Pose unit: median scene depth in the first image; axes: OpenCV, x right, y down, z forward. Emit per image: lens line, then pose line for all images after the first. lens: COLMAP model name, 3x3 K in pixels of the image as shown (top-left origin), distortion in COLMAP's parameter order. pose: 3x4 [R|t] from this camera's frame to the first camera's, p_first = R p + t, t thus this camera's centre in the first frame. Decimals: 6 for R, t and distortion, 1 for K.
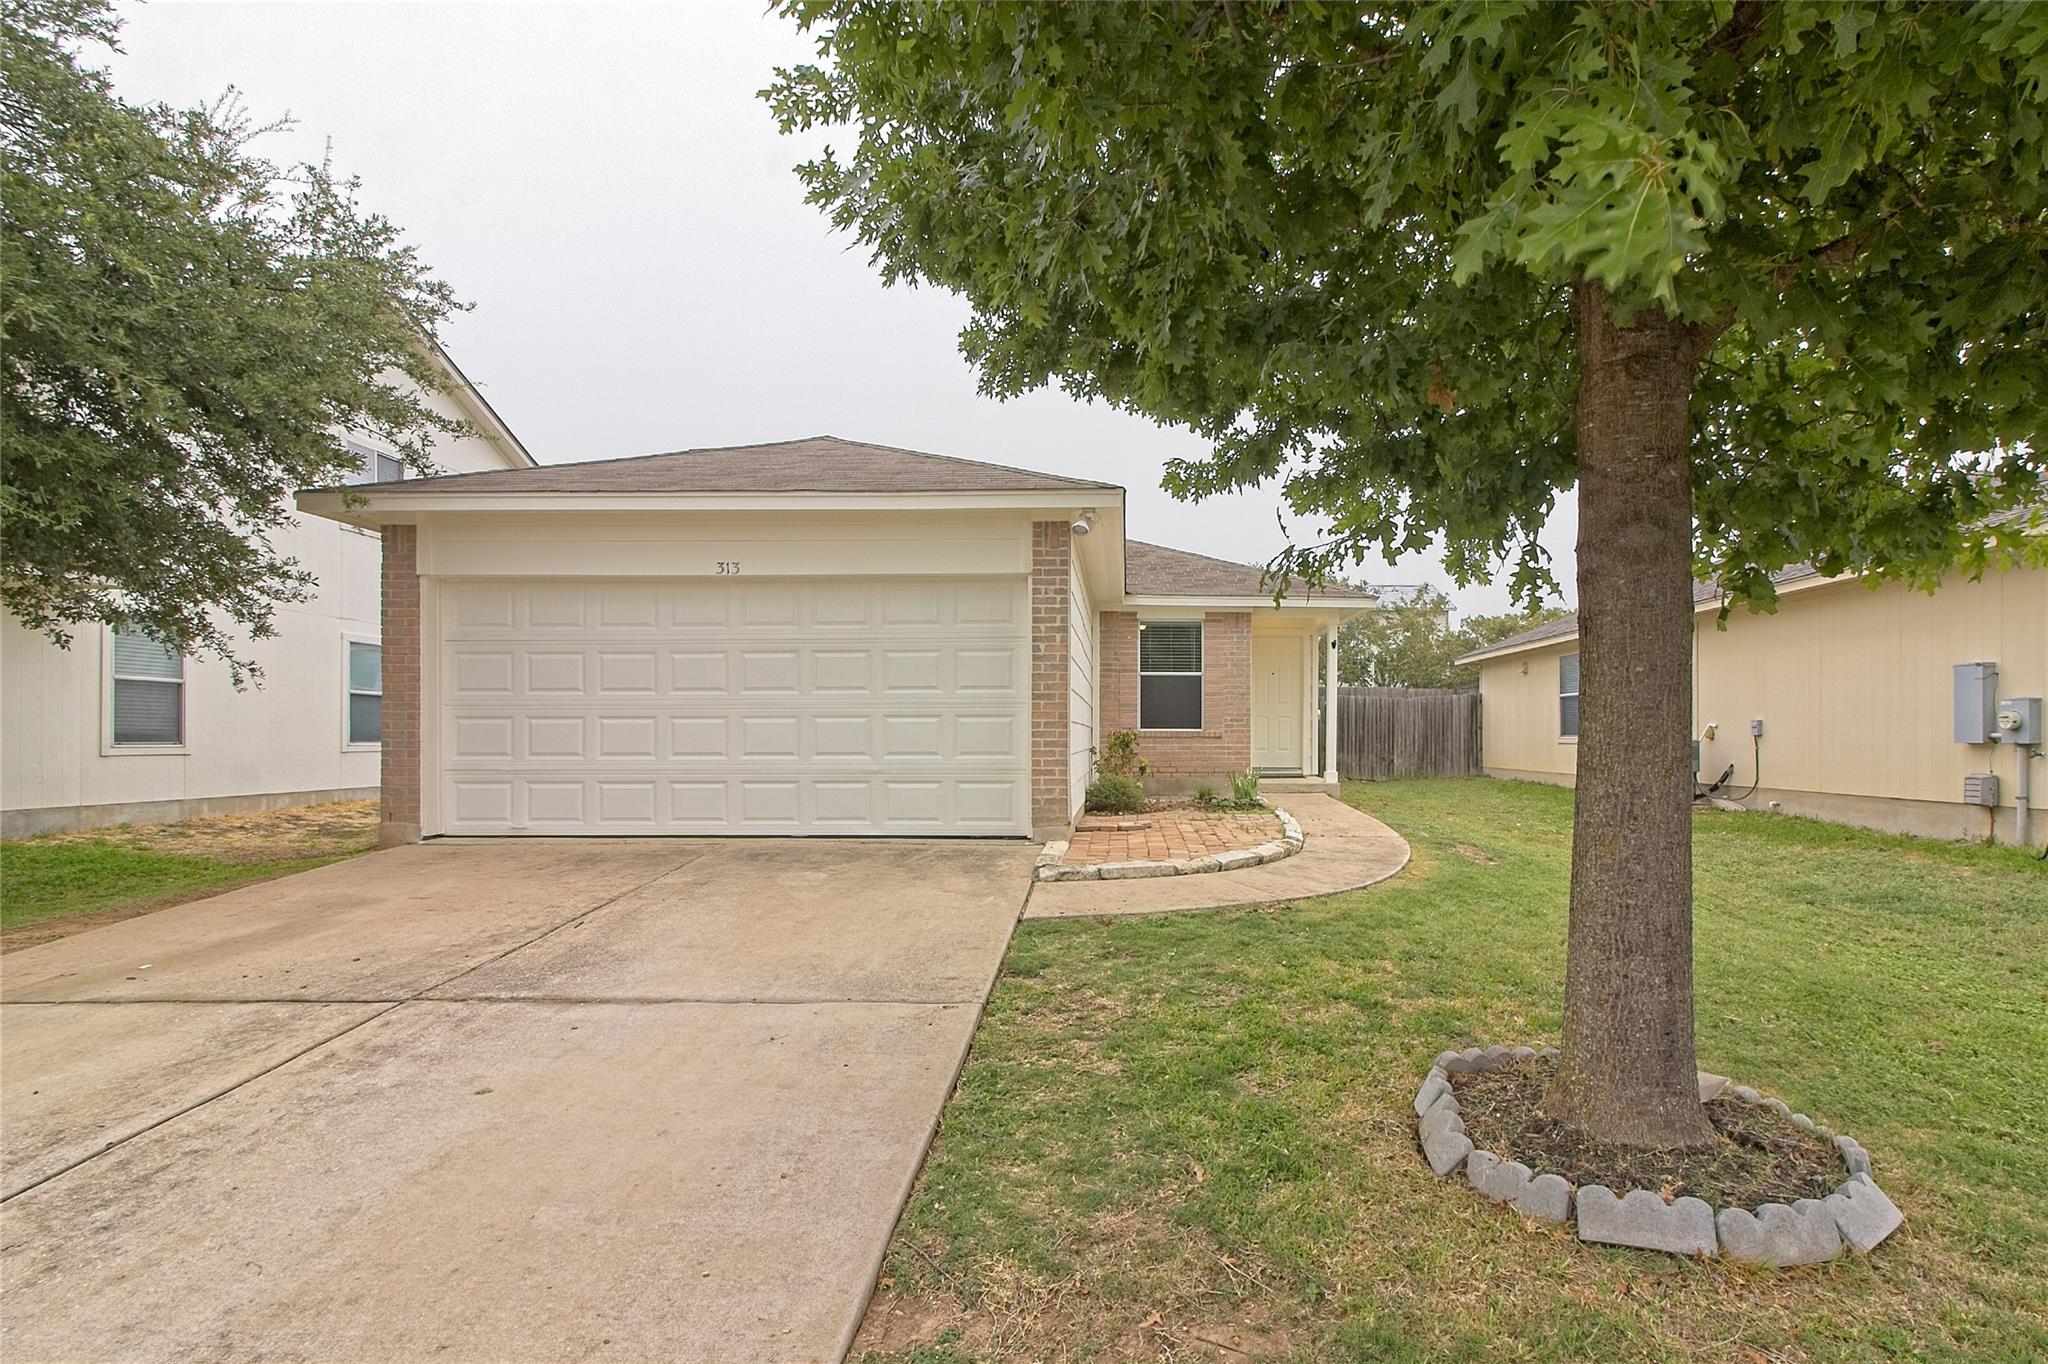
lens RADIAL K [[1047.9, 0, 1107.1], [0, 1047.9, 739.7], [0, 0, 1]] dist [-0.001958, 0.000521]
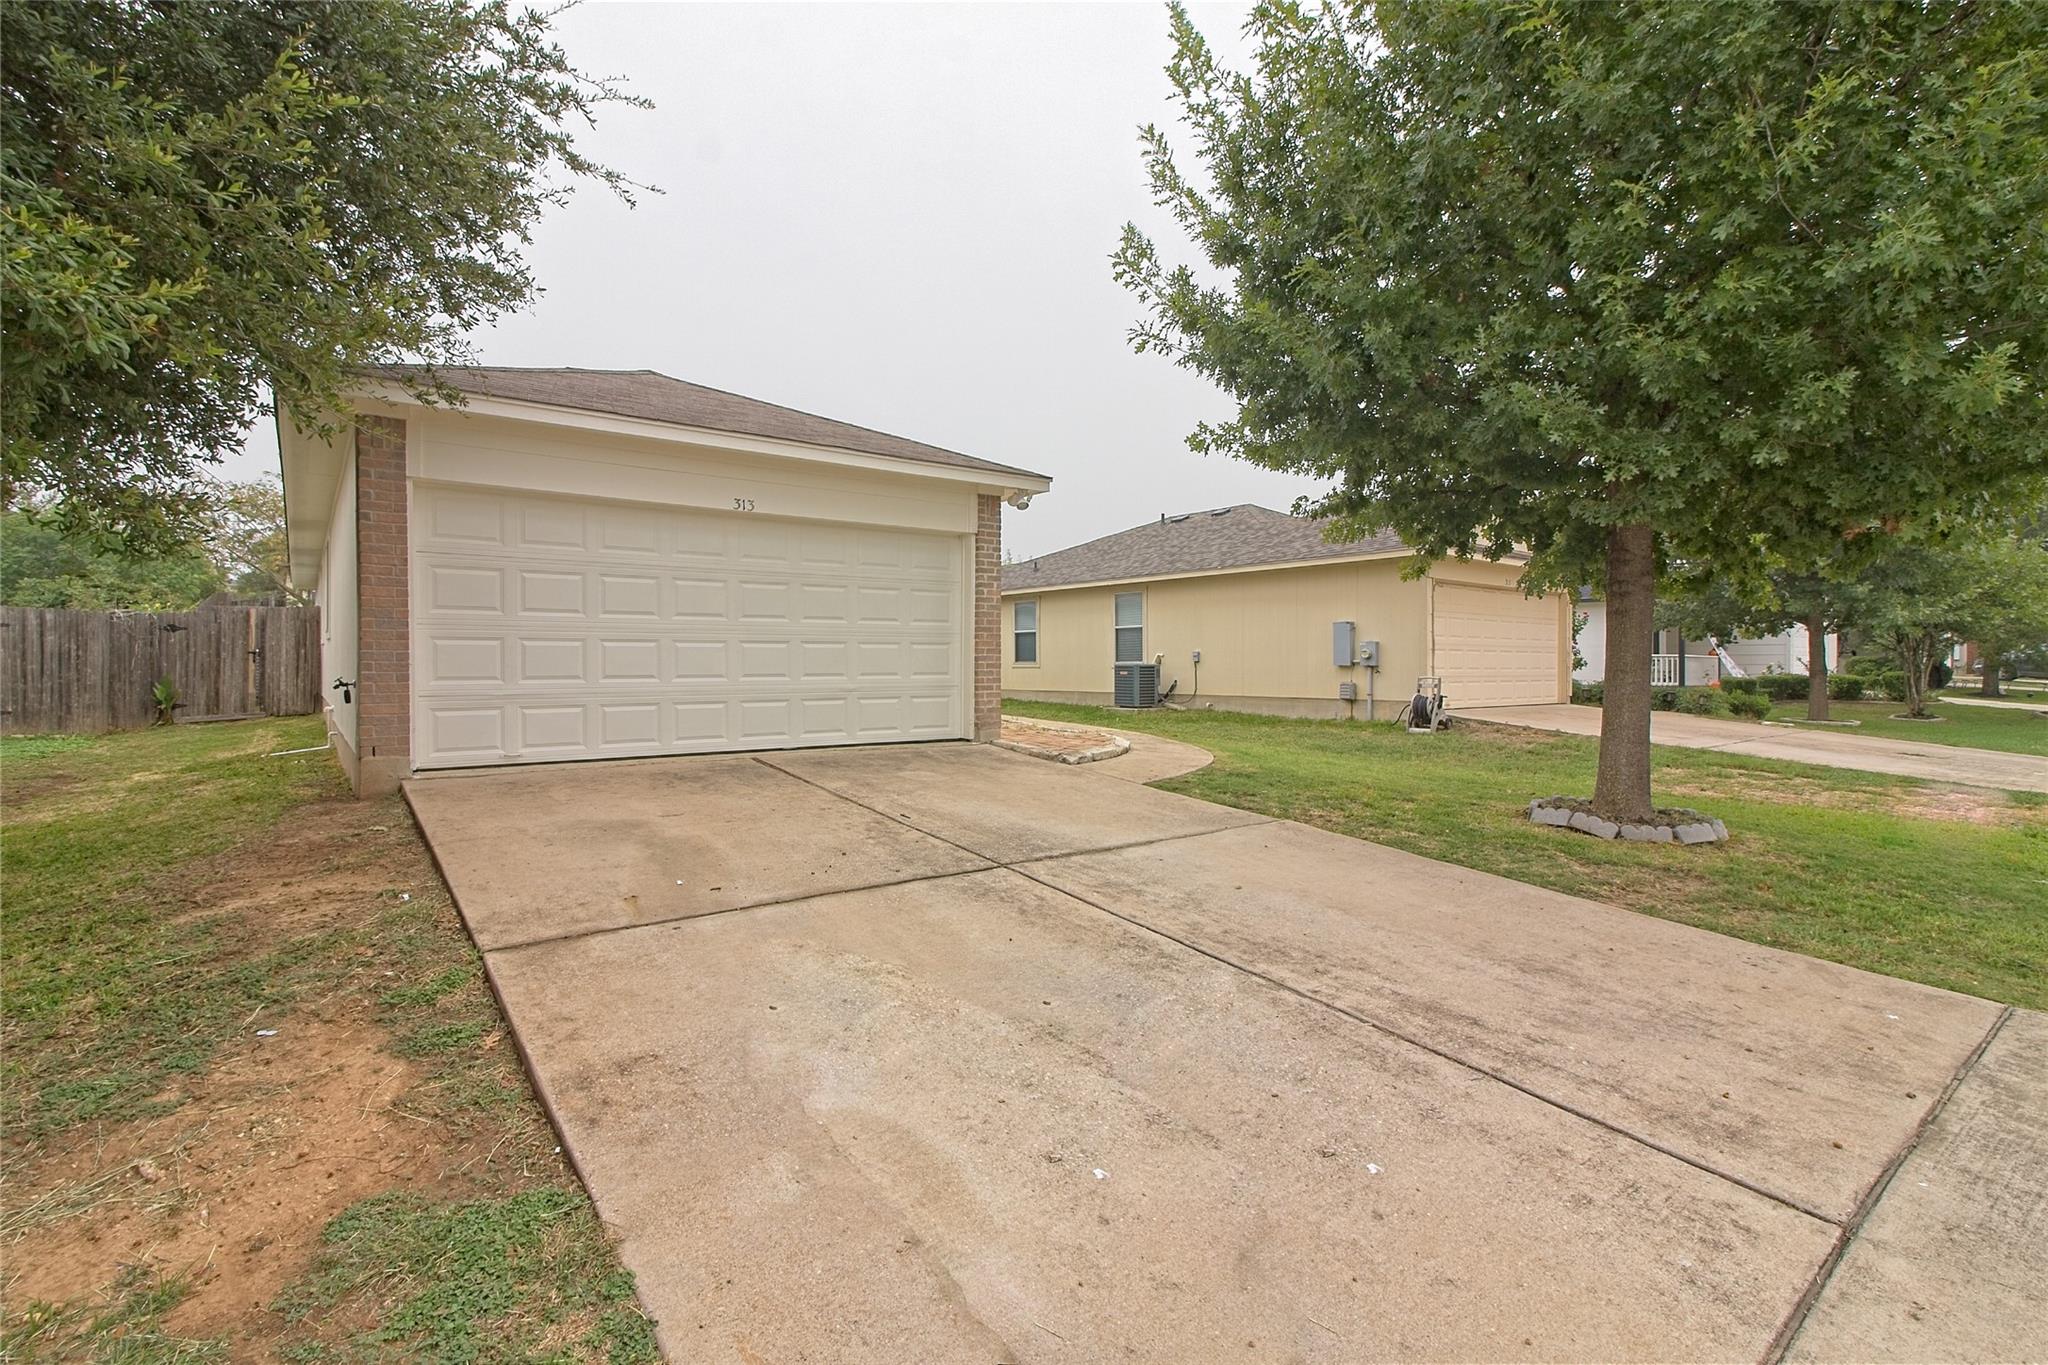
lens RADIAL K [[960.3, 0, 1036.8], [0, 960.3, 654.9], [0, 0, 1]] dist [-0.011693, 0.000449]
pose [[0.781028, 0.006371, 0.624463, -0.726859], [0.000957, 0.999935, -0.011398, 0.003709], [-0.624495, 0.009499, 0.780971, 0.032519]]
